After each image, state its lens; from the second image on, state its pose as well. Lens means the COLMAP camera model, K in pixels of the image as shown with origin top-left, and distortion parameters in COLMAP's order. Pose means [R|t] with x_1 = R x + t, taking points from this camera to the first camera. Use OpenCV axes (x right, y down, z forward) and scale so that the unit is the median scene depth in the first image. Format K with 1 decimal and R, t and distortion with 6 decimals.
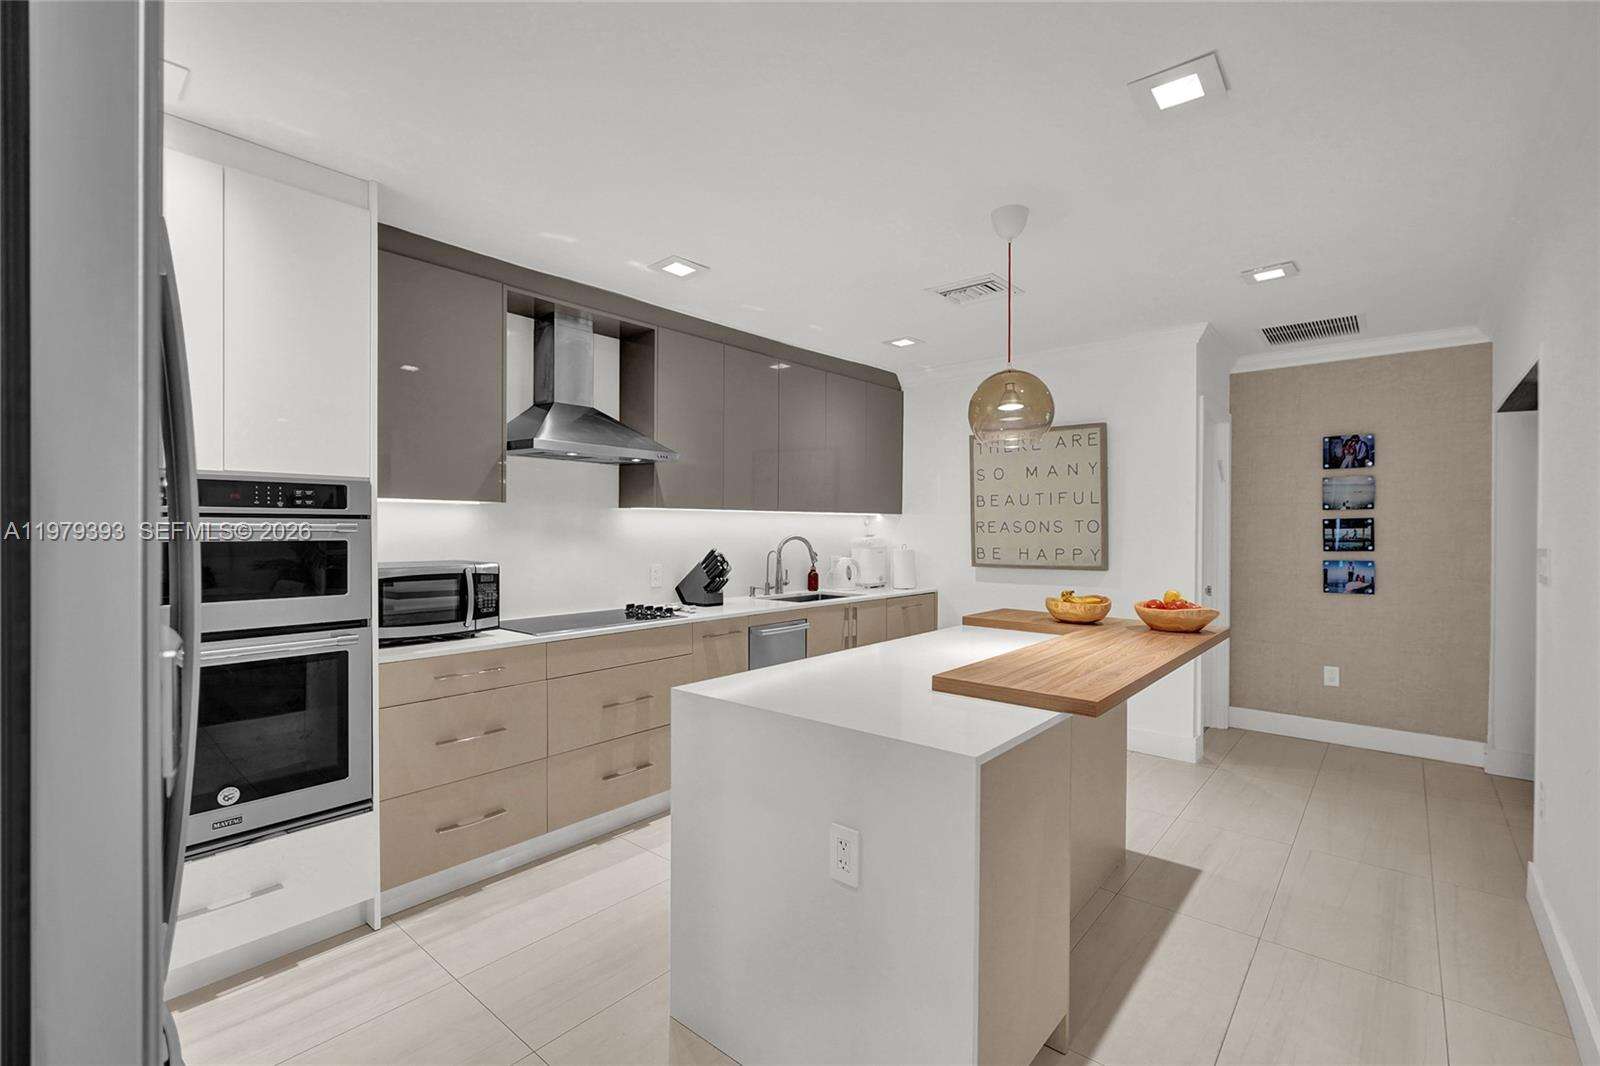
lens RADIAL K [[707.5, 0, 779.5], [0, 707.5, 528.5], [0, 0, 1]] dist [-0.012406, 0.006247]
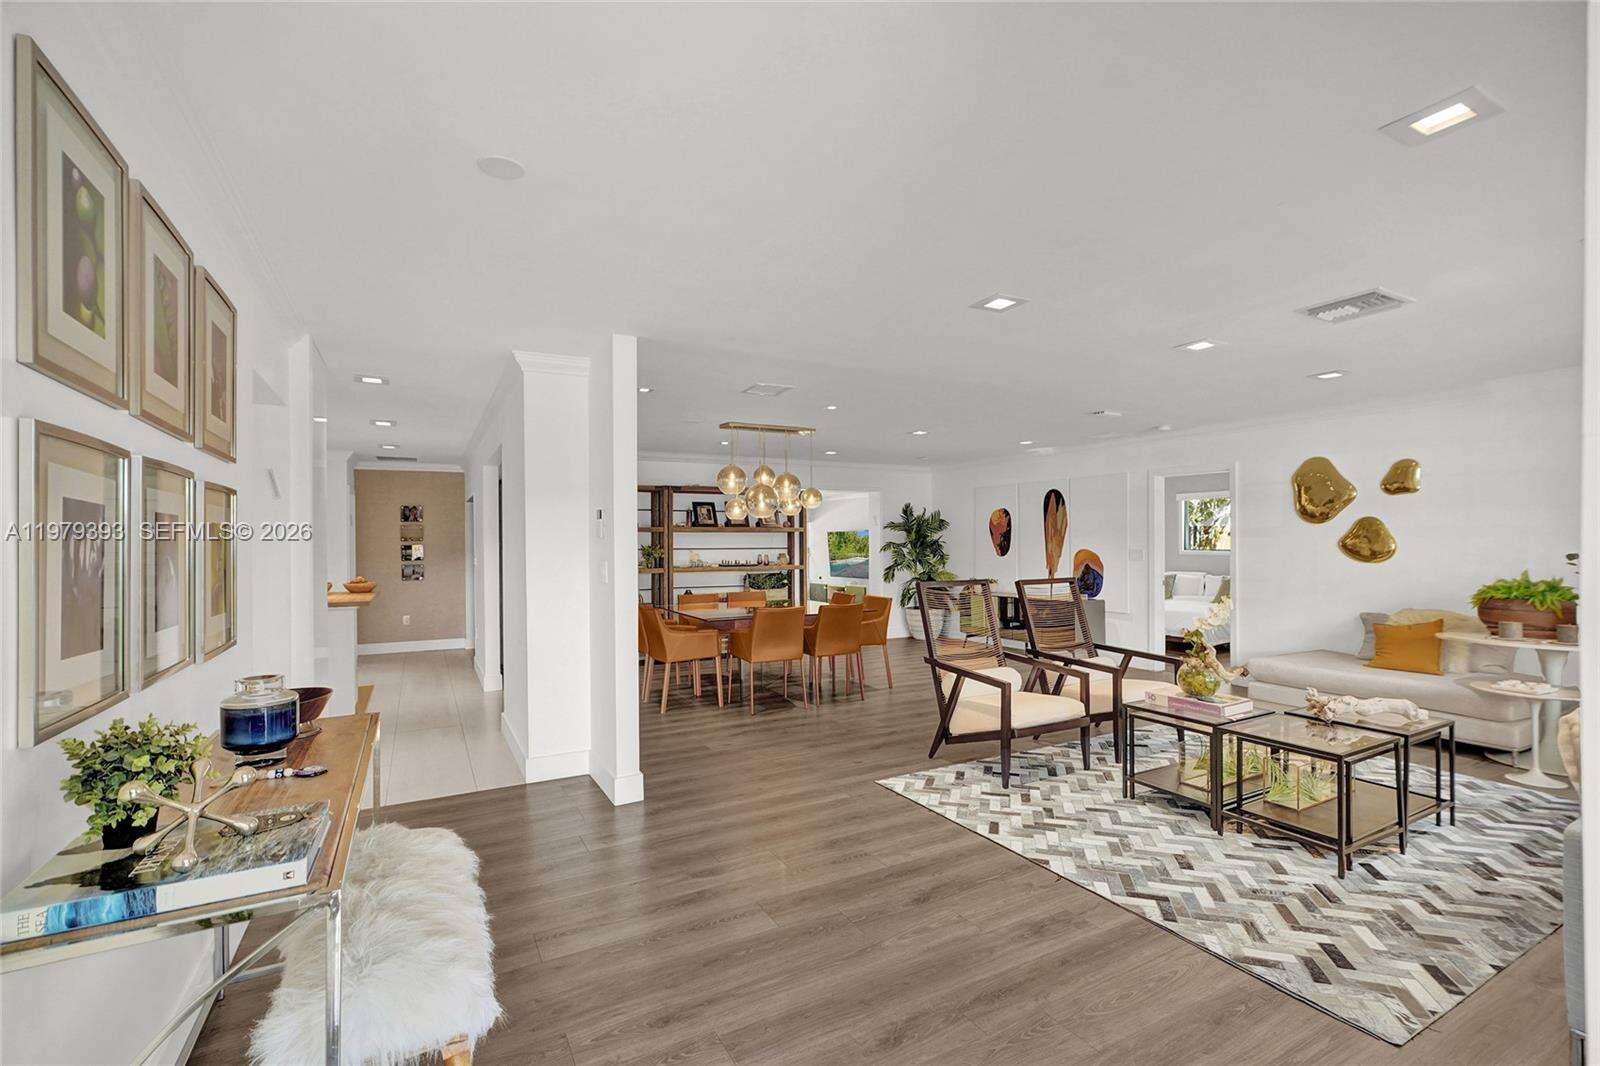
lens RADIAL K [[707.5, 0, 796.8], [0, 707.5, 540.6], [0, 0, 1]] dist [-0.012406, 0.006247]
pose [[0.363221, 0.000316, 0.931703, -0.887324], [0.012173, 0.999913, -0.005085, -0.004457], [-0.931623, 0.013188, 0.363186, -1.006803]]
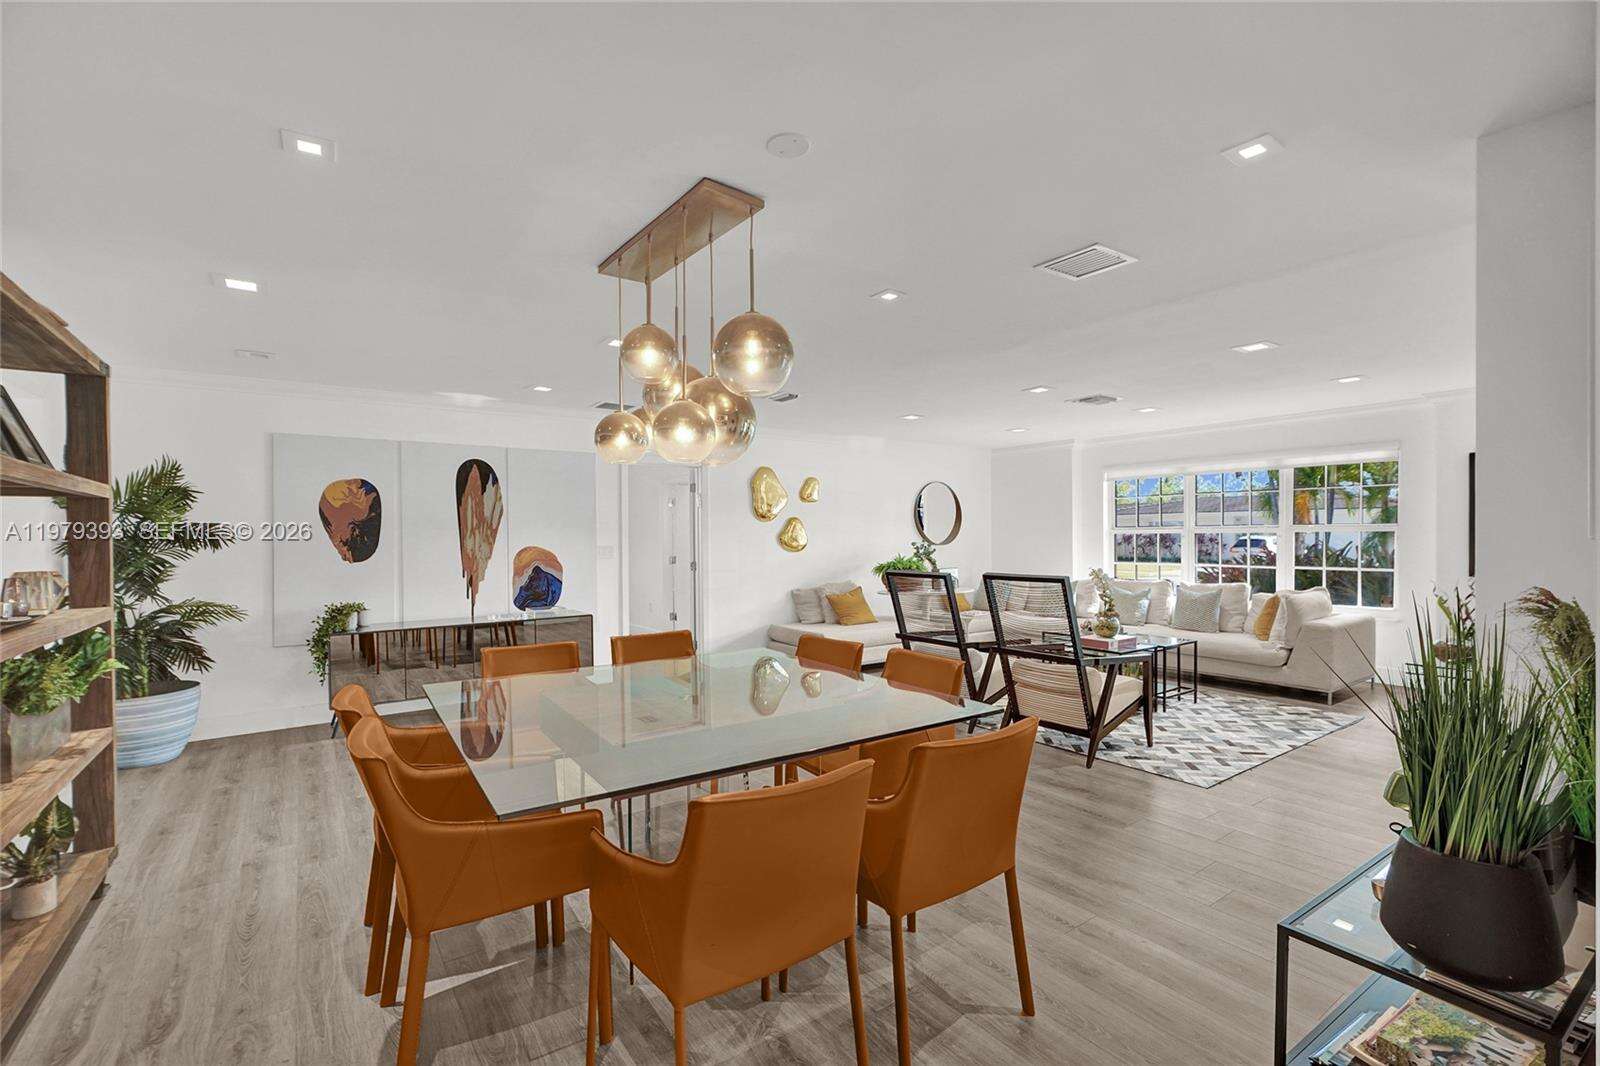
lens RADIAL K [[707.5, 0, 794.2], [0, 707.5, 546.7], [0, 0, 1]] dist [-0.012406, 0.006247]
pose [[-0.968677, 0.001722, 0.248318, 0.469589], [0.007096, 0.999760, 0.020746, -0.007078], [-0.248223, 0.021858, -0.968456, 0.371890]]
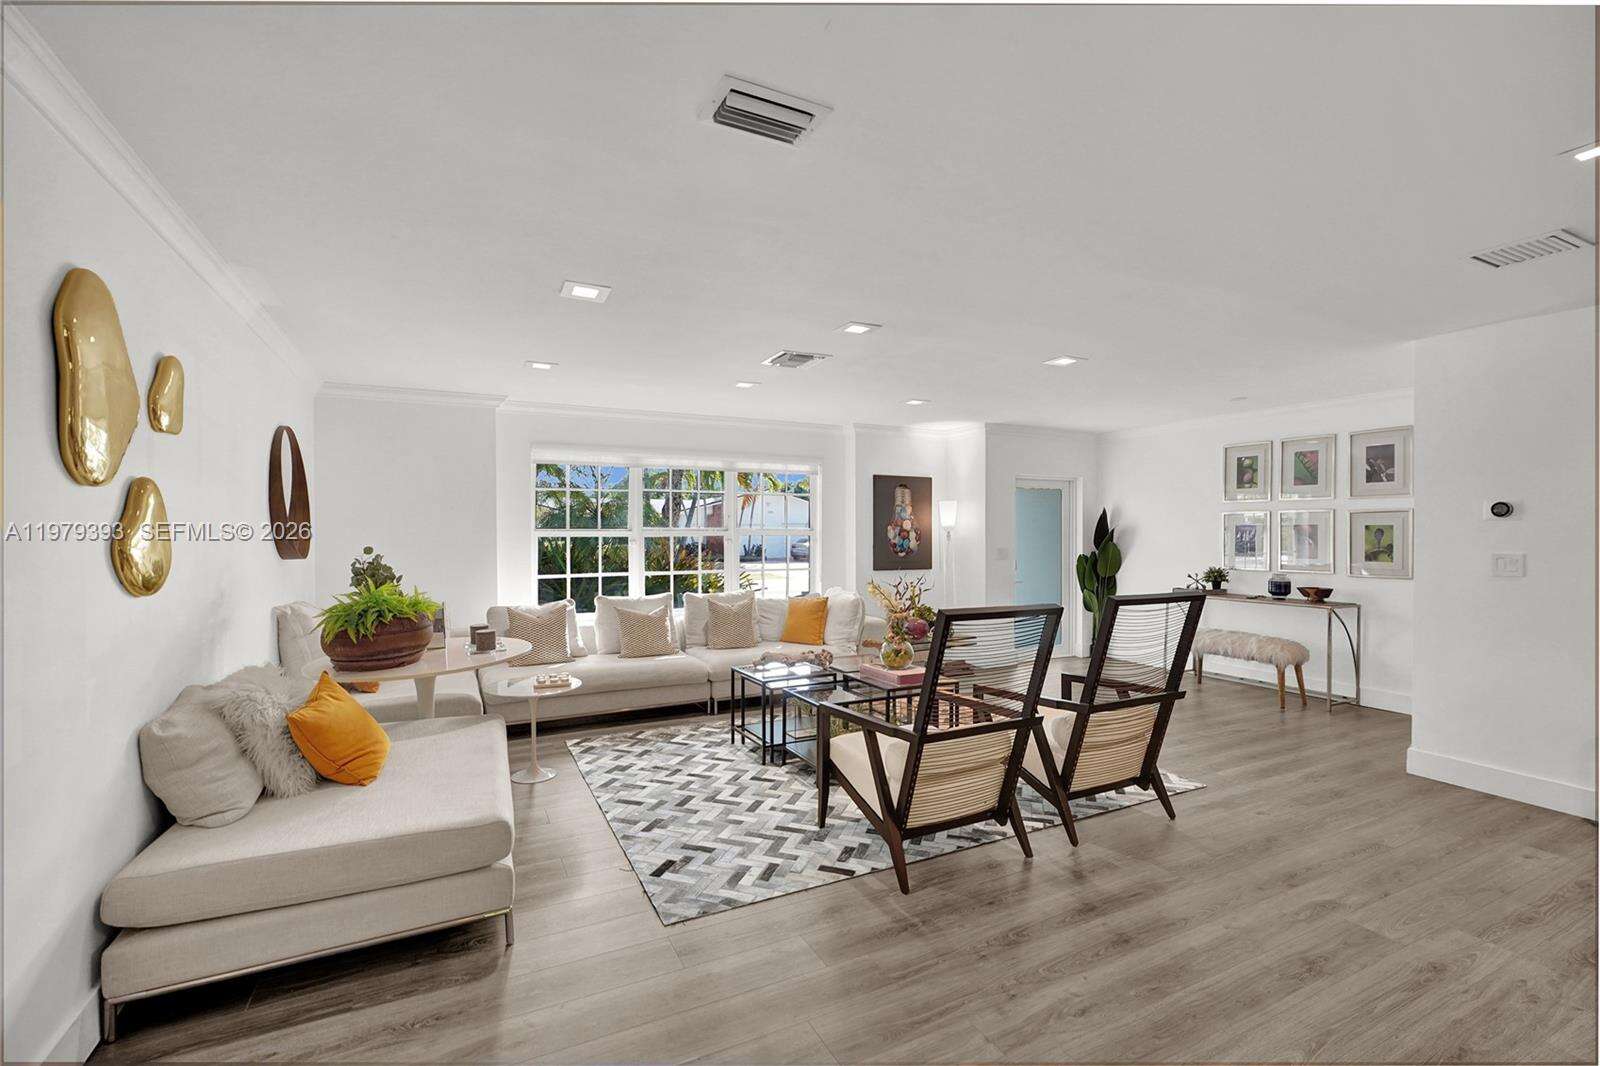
lens RADIAL K [[707.5, 0, 804.7], [0, 707.5, 542.0], [0, 0, 1]] dist [-0.012406, 0.006247]
pose [[-0.385808, 0.009054, -0.922535, 1.309039], [-0.006423, 0.999901, 0.012499, -0.003383], [0.922557, 0.010748, -0.385712, -0.869771]]
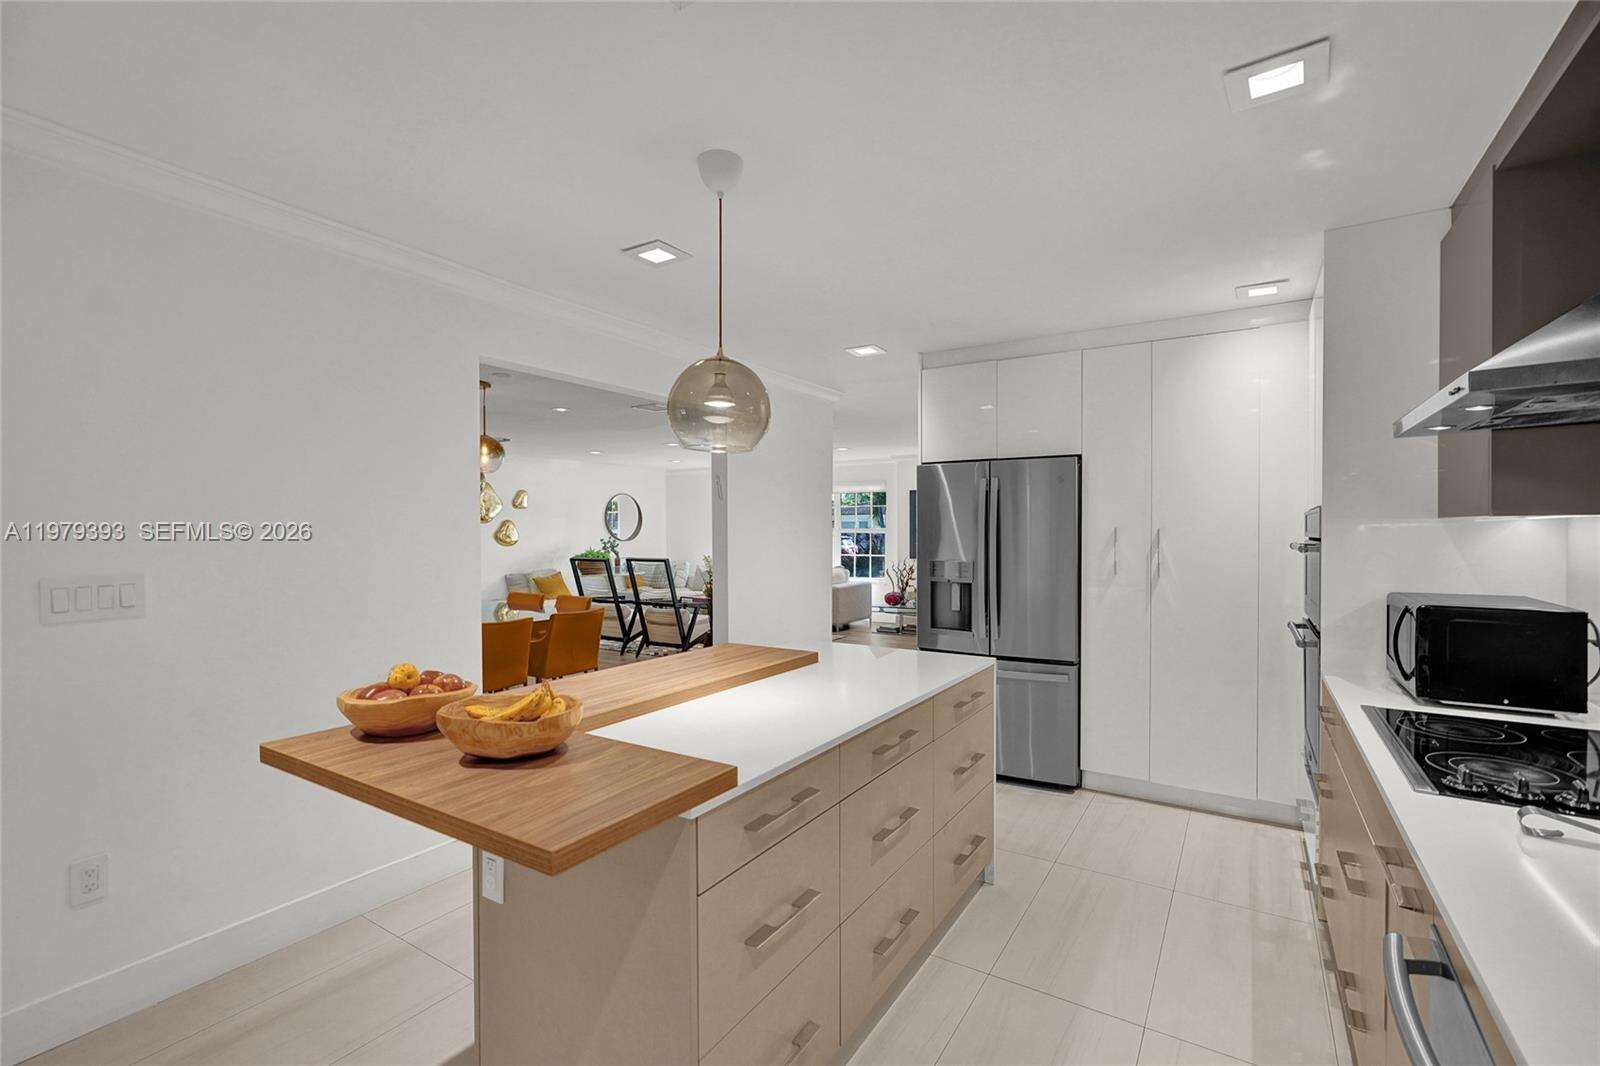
lens RADIAL K [[707.5, 0, 798.8], [0, 707.5, 528.0], [0, 0, 1]] dist [-0.012406, 0.006247]
pose [[-0.990623, 0.000261, -0.136622, 0.243913], [-0.000185, 0.999995, 0.003252, -0.027870], [0.136622, 0.003246, -0.990618, 1.213313]]
